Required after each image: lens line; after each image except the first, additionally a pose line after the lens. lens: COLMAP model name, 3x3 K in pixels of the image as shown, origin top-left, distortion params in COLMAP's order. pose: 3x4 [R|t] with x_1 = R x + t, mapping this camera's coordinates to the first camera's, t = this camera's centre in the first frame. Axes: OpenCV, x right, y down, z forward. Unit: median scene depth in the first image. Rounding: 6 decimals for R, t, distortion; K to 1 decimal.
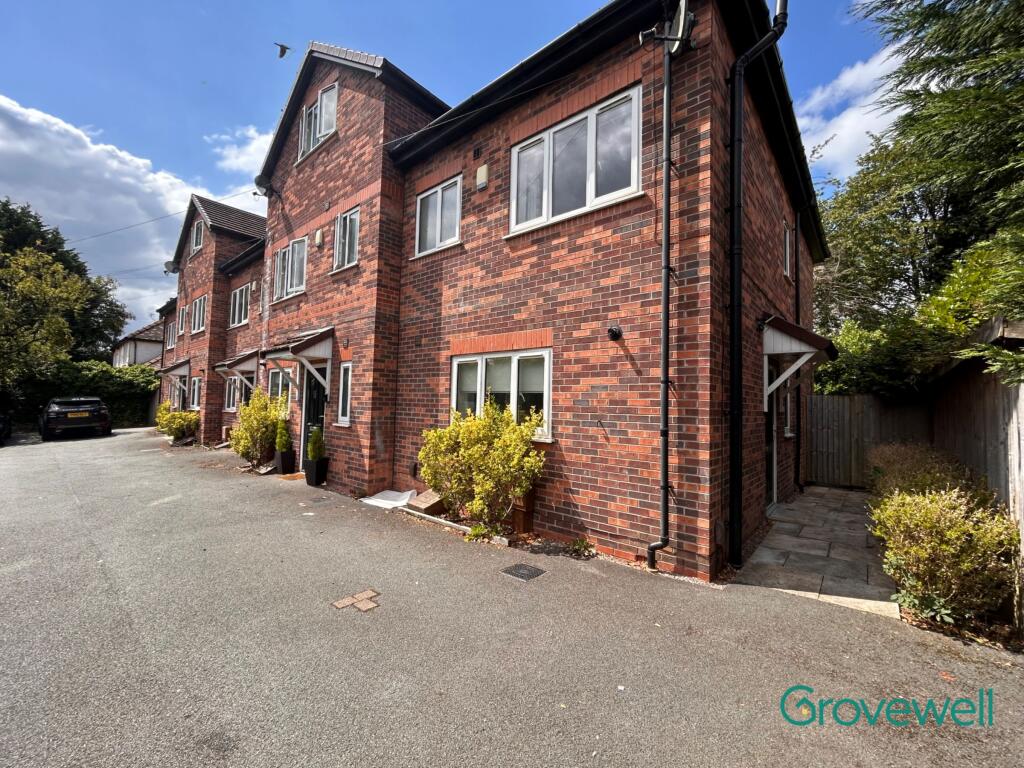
lens RADIAL K [[411.0, 0, 511.3], [0, 411.0, 384.1], [0, 0, 1]] dist [-0.000579, -0.000030]
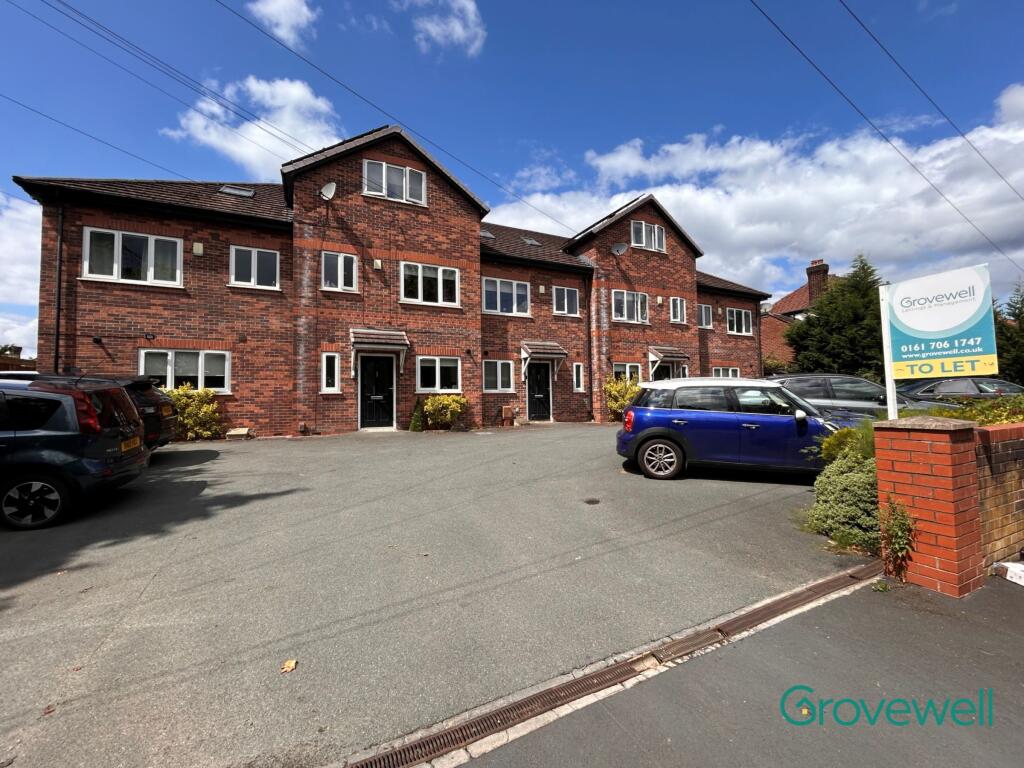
lens RADIAL K [[411.0, 0, 511.4], [0, 411.0, 380.4], [0, 0, 1]] dist [-0.000579, -0.000030]
pose [[0.375852, 0.010561, 0.926619, -3.758772], [-0.015737, 0.999864, -0.005013, 0.078589], [-0.926546, -0.012698, 0.375967, 1.331638]]
